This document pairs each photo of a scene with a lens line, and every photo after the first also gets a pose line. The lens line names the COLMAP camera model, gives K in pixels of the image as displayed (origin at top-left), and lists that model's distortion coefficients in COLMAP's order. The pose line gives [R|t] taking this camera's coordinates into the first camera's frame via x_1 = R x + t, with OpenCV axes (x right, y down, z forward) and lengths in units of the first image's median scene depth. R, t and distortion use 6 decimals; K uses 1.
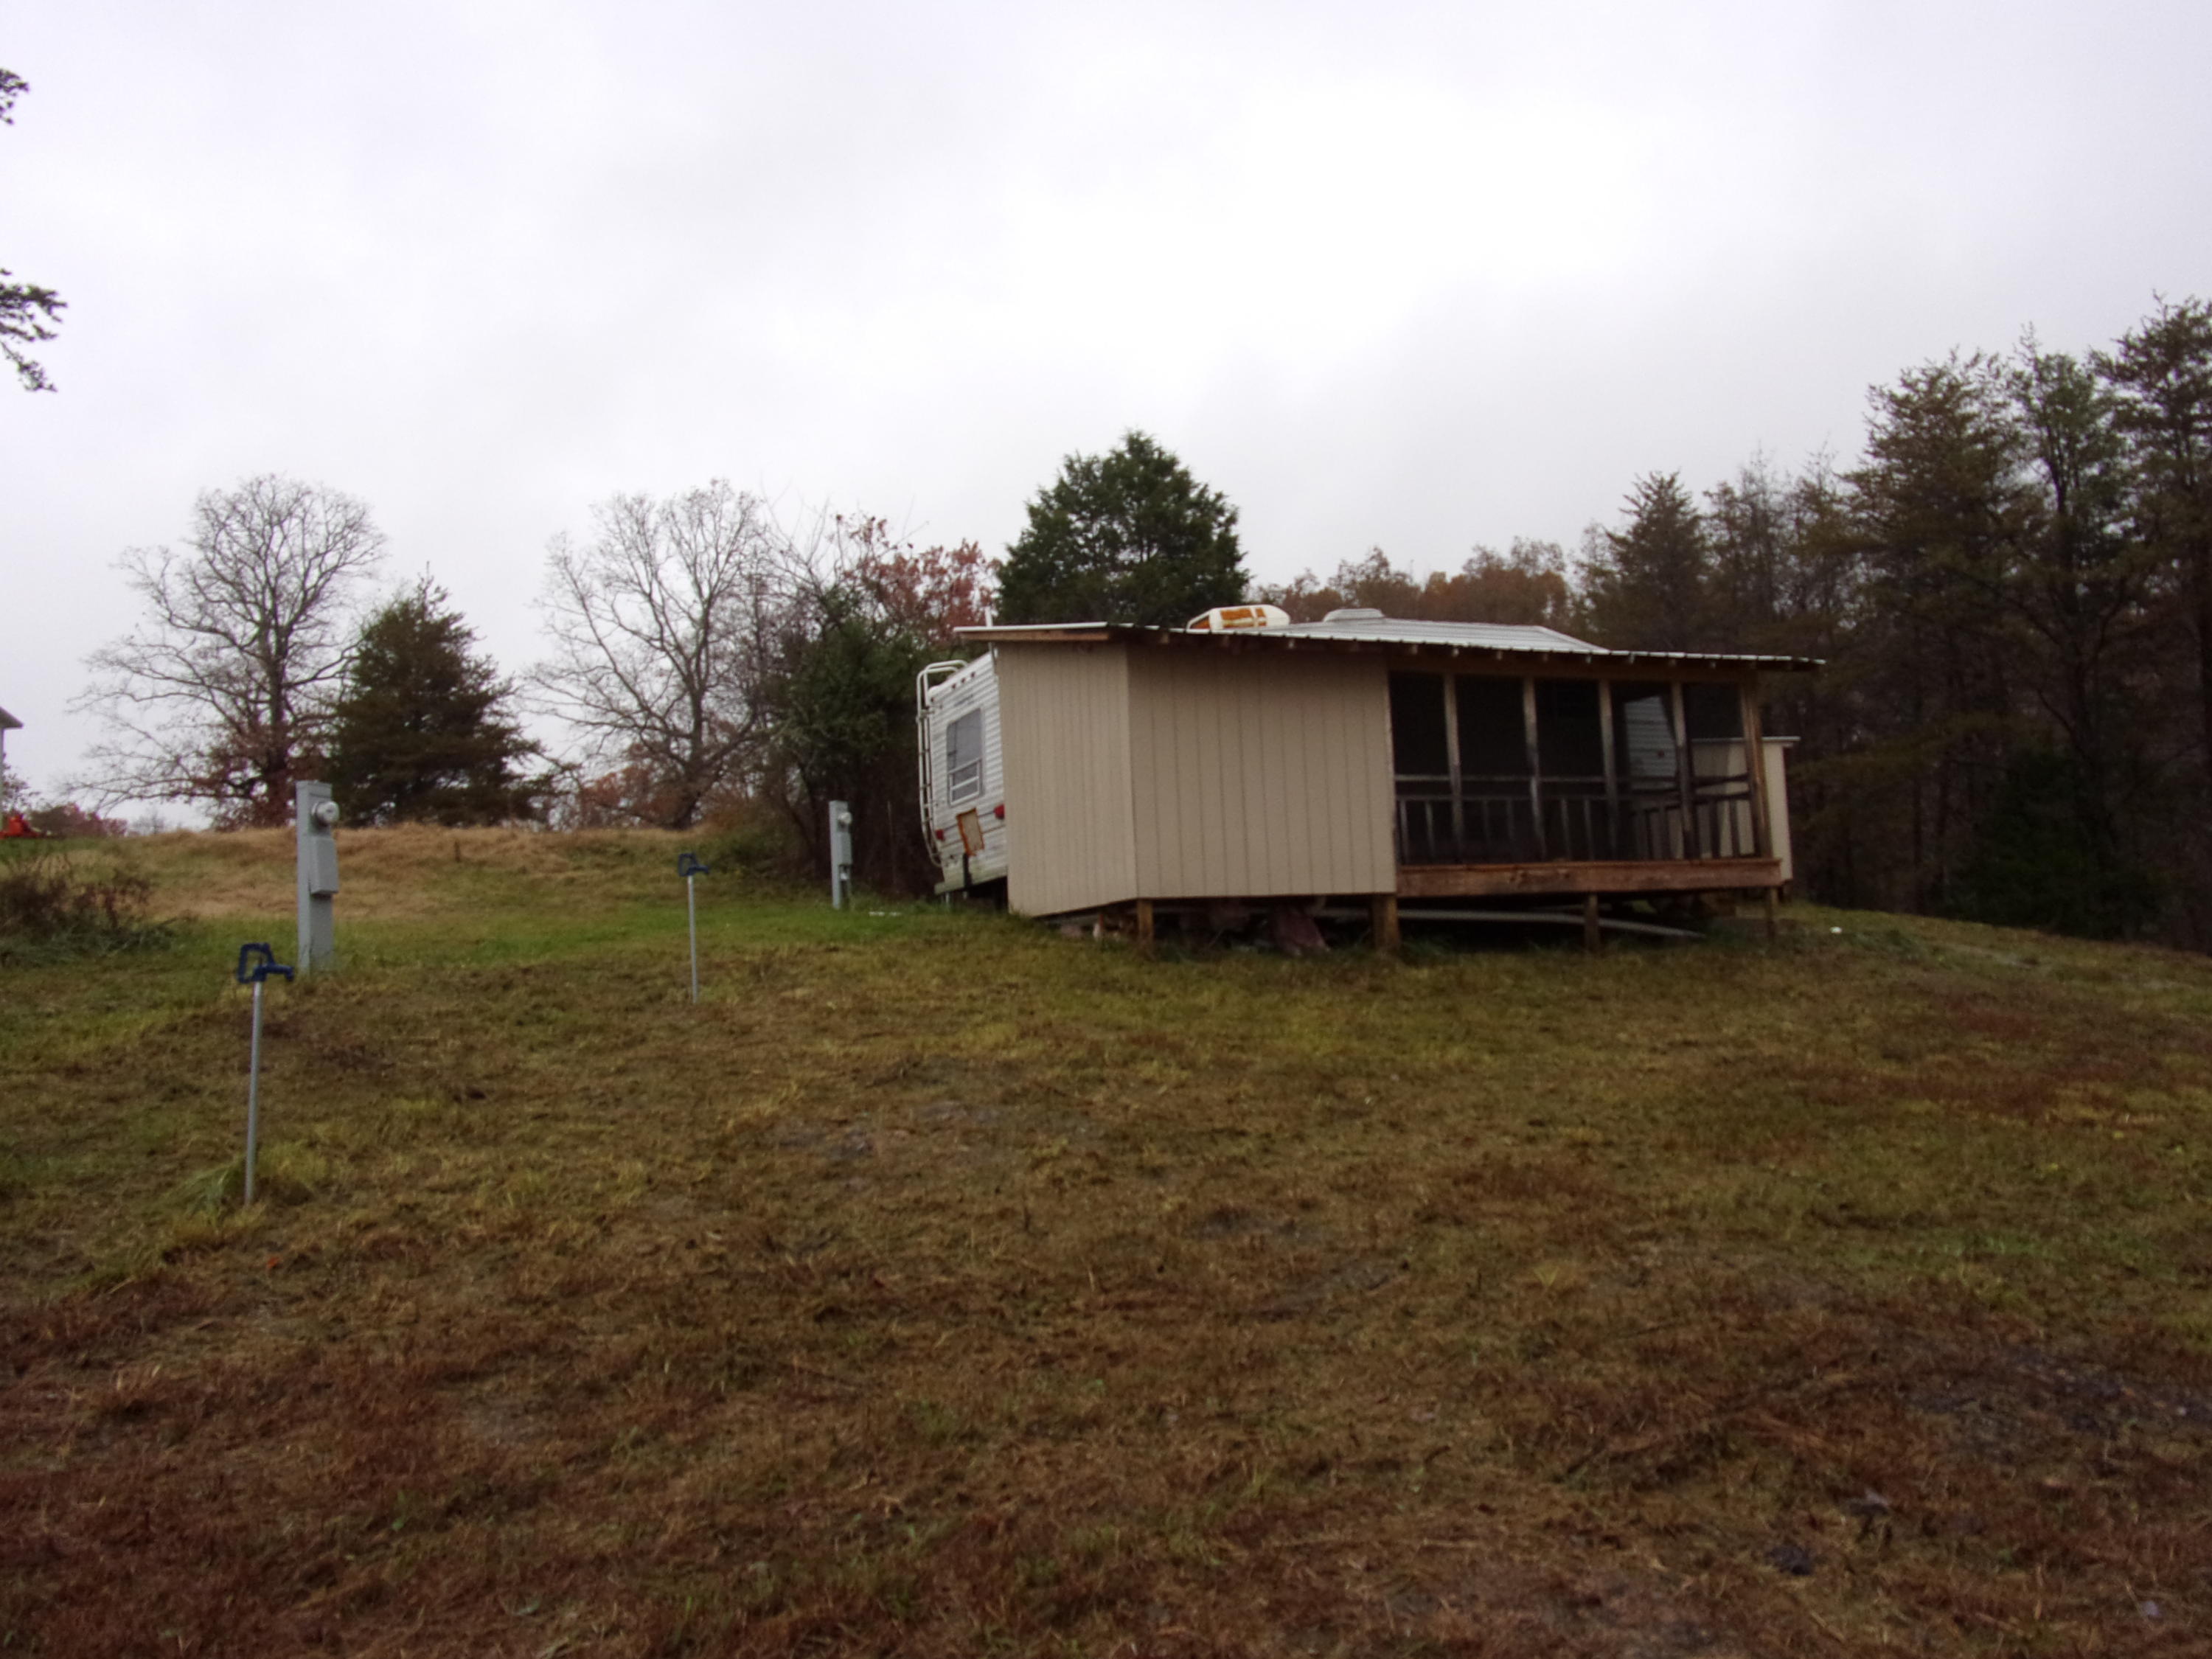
lens RADIAL K [[1698.2, 0, 1107.5], [0, 1698.2, 842.8], [0, 0, 1]] dist [0.004186, 0.021274]
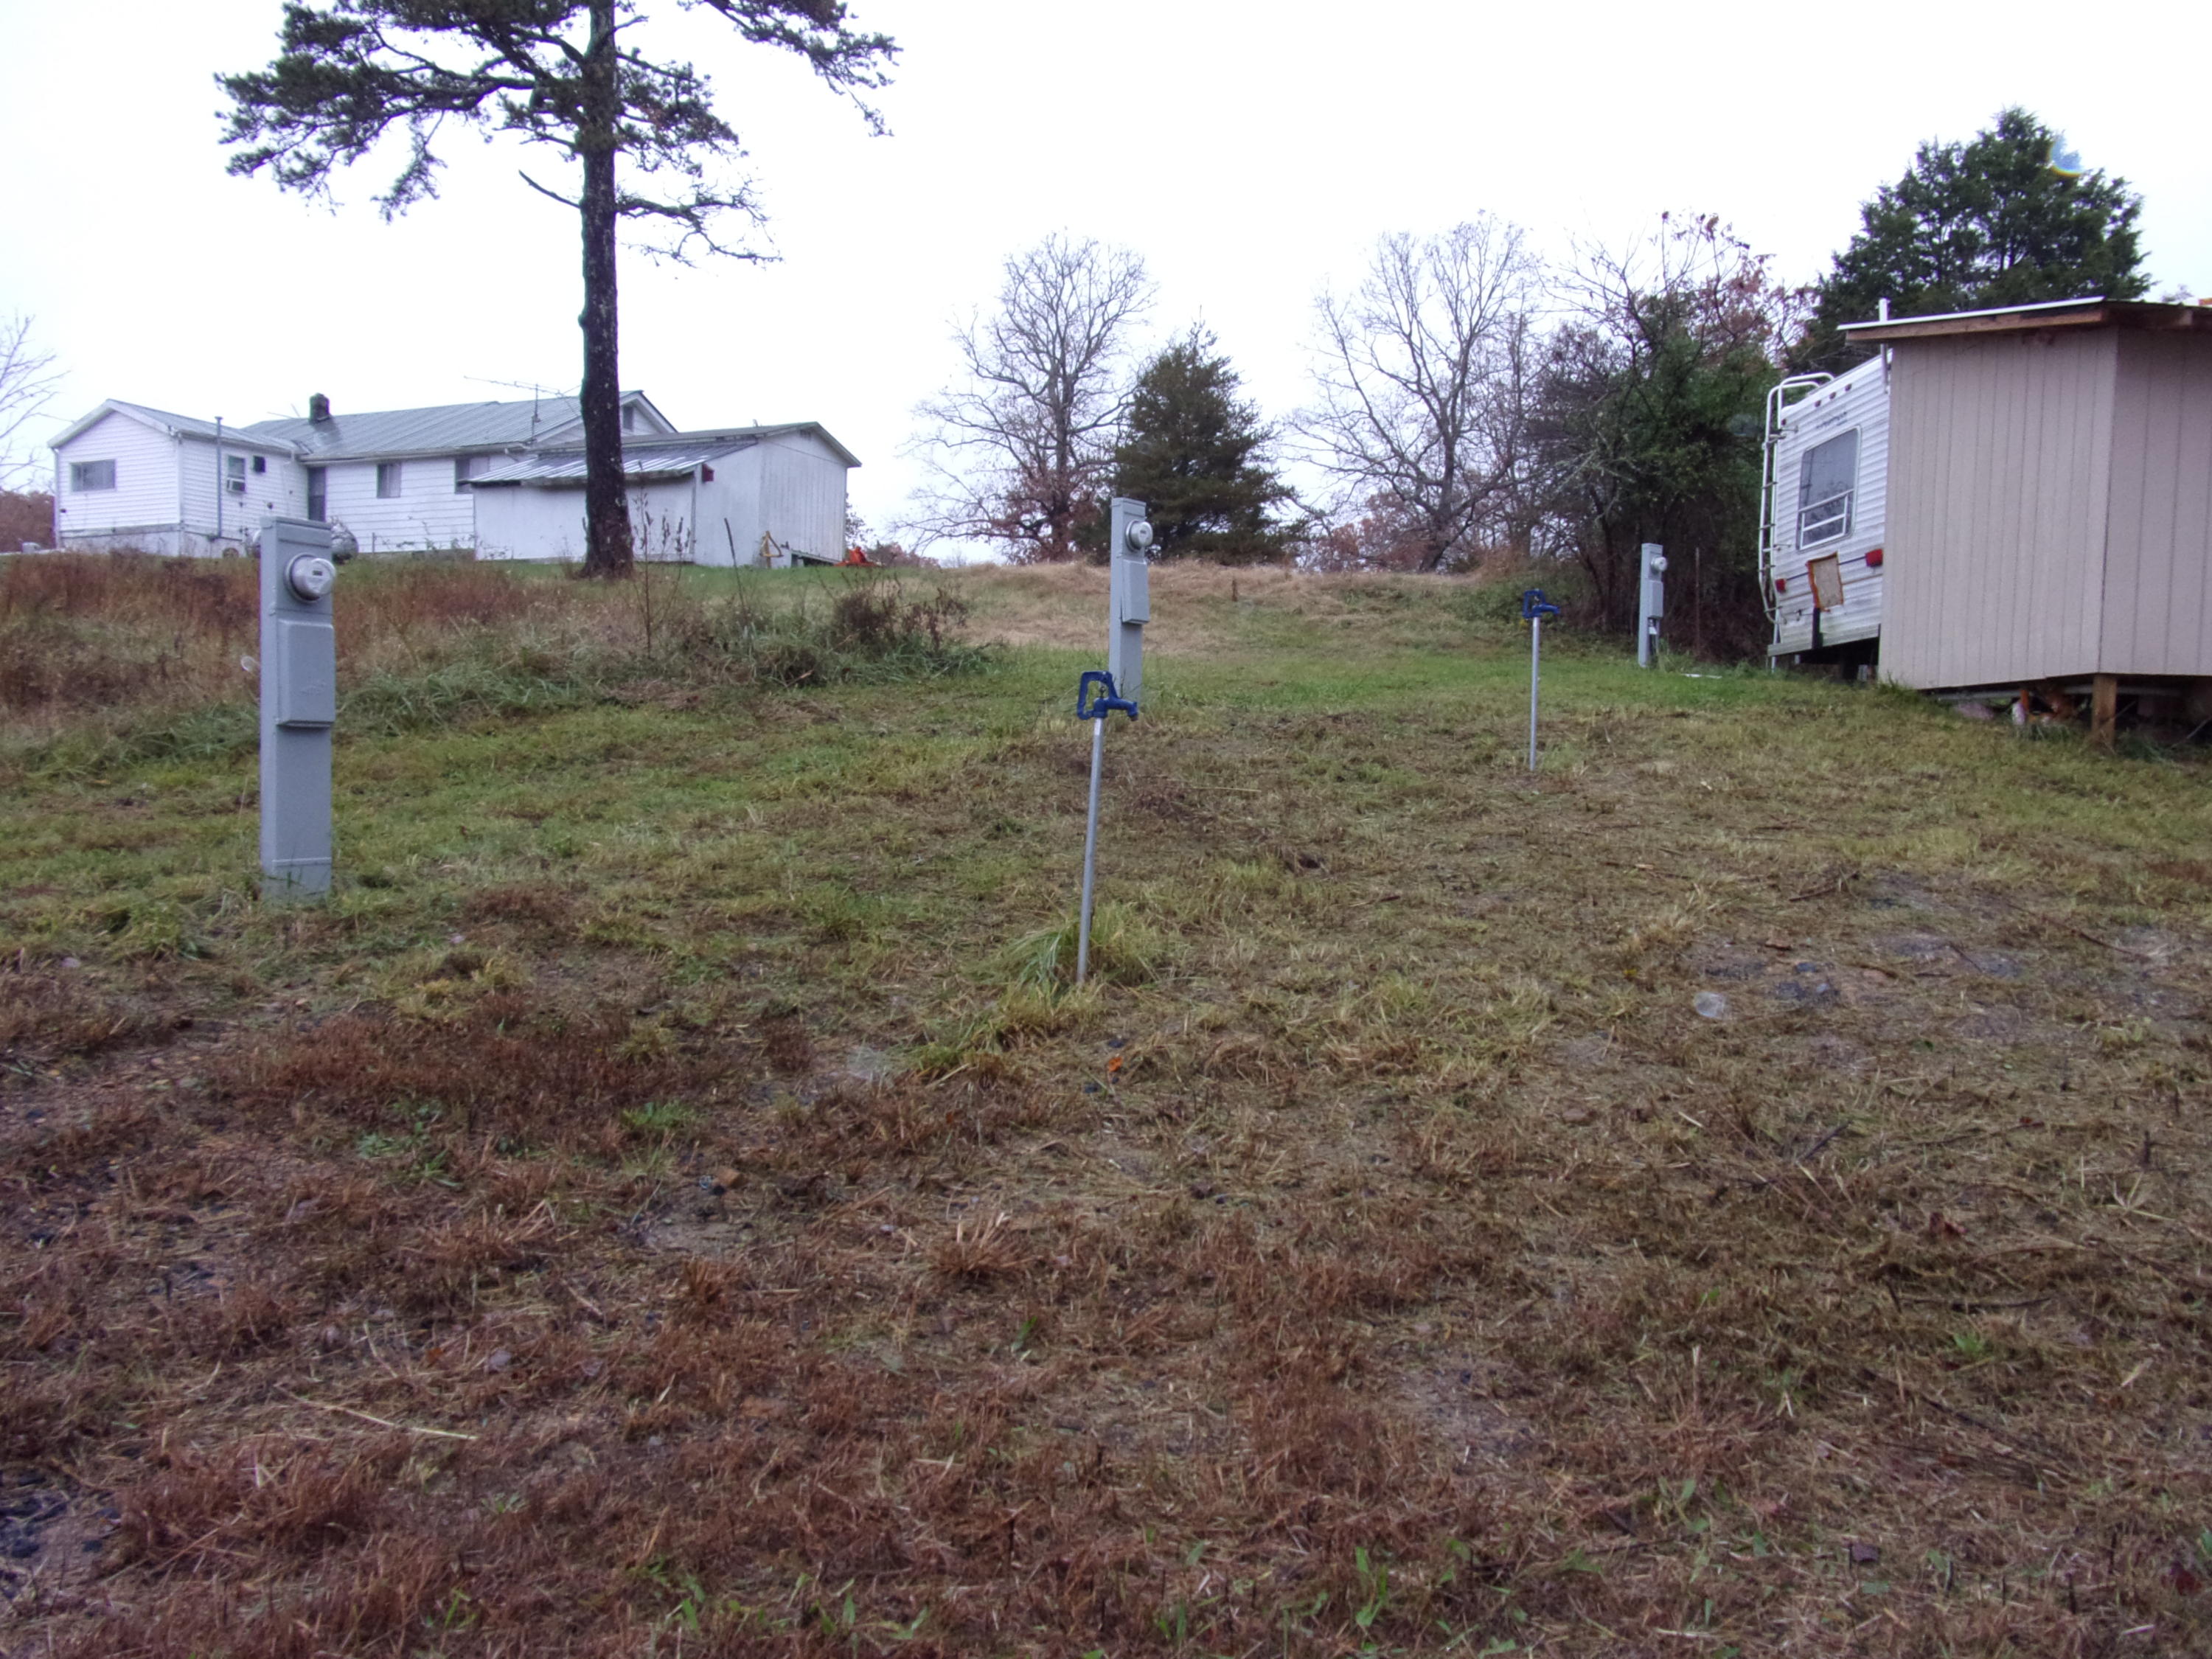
lens RADIAL K [[1660.5, 0, 1104.9], [0, 1660.5, 835.4], [0, 0, 1]] dist [-0.000766, -0.011347]
pose [[0.912050, 0.090269, -0.400021, -0.083256], [-0.033185, 0.988519, 0.147408, 0.009904], [0.408735, -0.121169, 0.904574, 0.131047]]
